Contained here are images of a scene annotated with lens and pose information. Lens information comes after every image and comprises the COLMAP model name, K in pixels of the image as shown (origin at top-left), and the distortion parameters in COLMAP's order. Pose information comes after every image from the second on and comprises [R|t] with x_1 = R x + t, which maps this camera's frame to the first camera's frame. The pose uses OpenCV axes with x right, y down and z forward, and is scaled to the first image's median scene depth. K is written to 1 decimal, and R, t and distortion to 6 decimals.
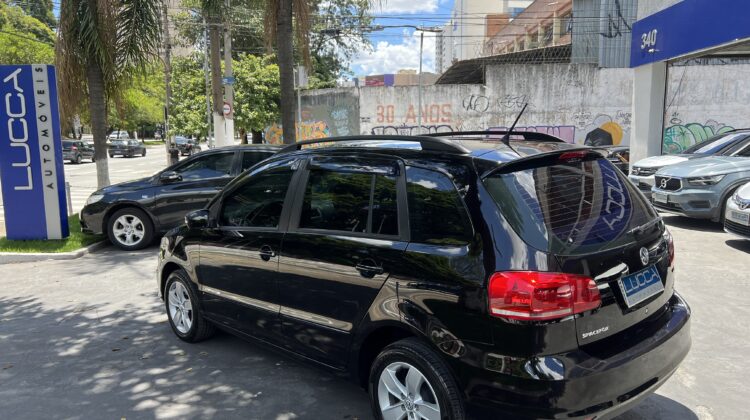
lens RADIAL K [[569.4, 0, 378.8], [0, 569.4, 210.3], [0, 0, 1]] dist [0.034769, -0.021619]
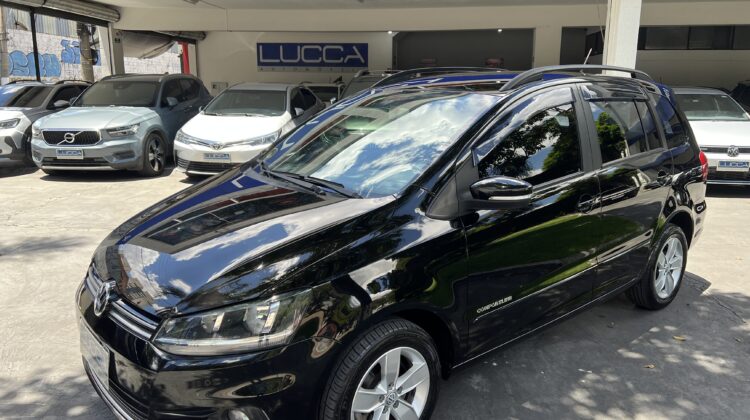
lens RADIAL K [[569.4, 0, 378.8], [0, 569.4, 210.3], [0, 0, 1]] dist [0.034769, -0.021619]
pose [[0.056159, -0.183853, 0.981348, -0.413230], [0.122119, 0.976784, 0.176009, -0.038044], [-0.990925, 0.109957, 0.077307, 0.495079]]
